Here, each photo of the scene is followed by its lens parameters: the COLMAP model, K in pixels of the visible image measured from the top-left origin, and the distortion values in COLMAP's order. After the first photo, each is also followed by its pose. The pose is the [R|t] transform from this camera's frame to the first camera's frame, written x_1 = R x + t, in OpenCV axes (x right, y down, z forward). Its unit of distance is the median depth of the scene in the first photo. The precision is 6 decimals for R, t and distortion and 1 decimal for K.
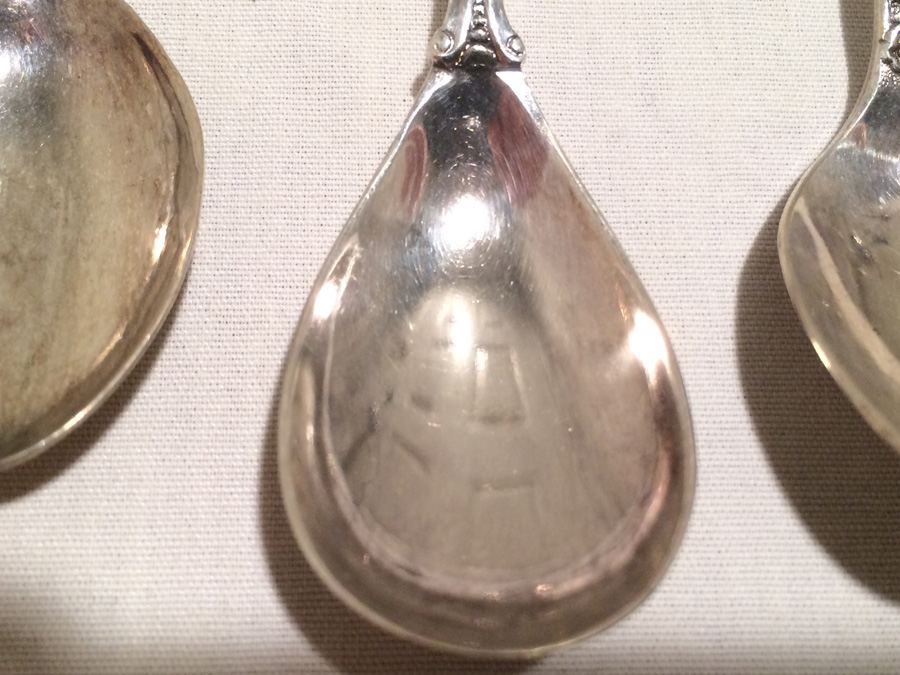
lens RADIAL K [[1084.0, 0, 449.8], [0, 1084.0, 332.3], [0, 0, 1]] dist [0.018228, 0.000000]
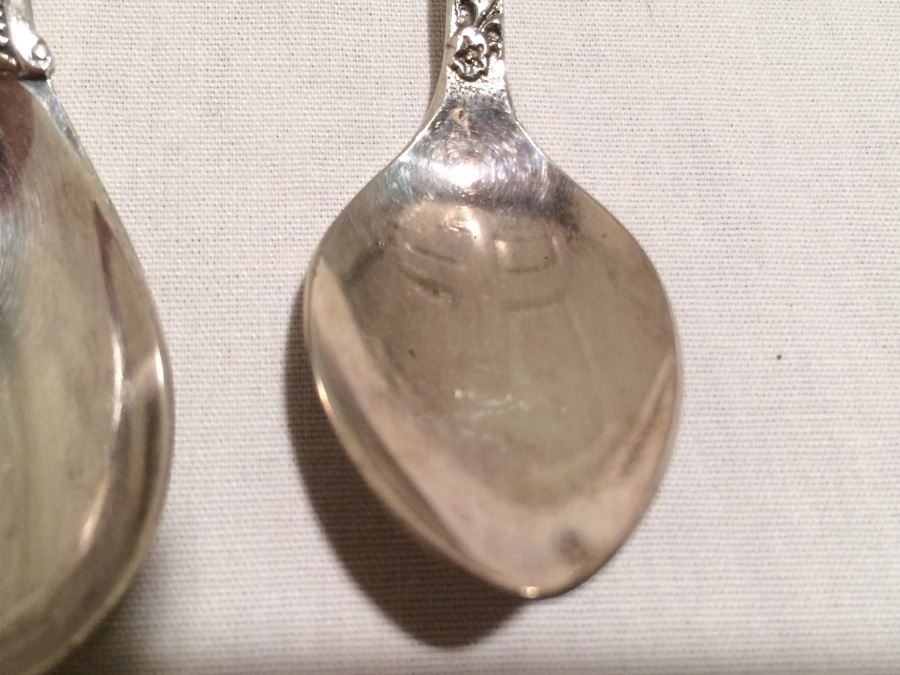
lens RADIAL K [[1084.0, 0, 453.0], [0, 1084.0, 342.1], [0, 0, 1]] dist [0.018228, 0.000000]
pose [[0.998529, -0.020074, 0.050363, 0.348927], [0.020255, 0.999790, -0.003101, -0.006101], [-0.050290, 0.004117, 0.998726, 0.054471]]
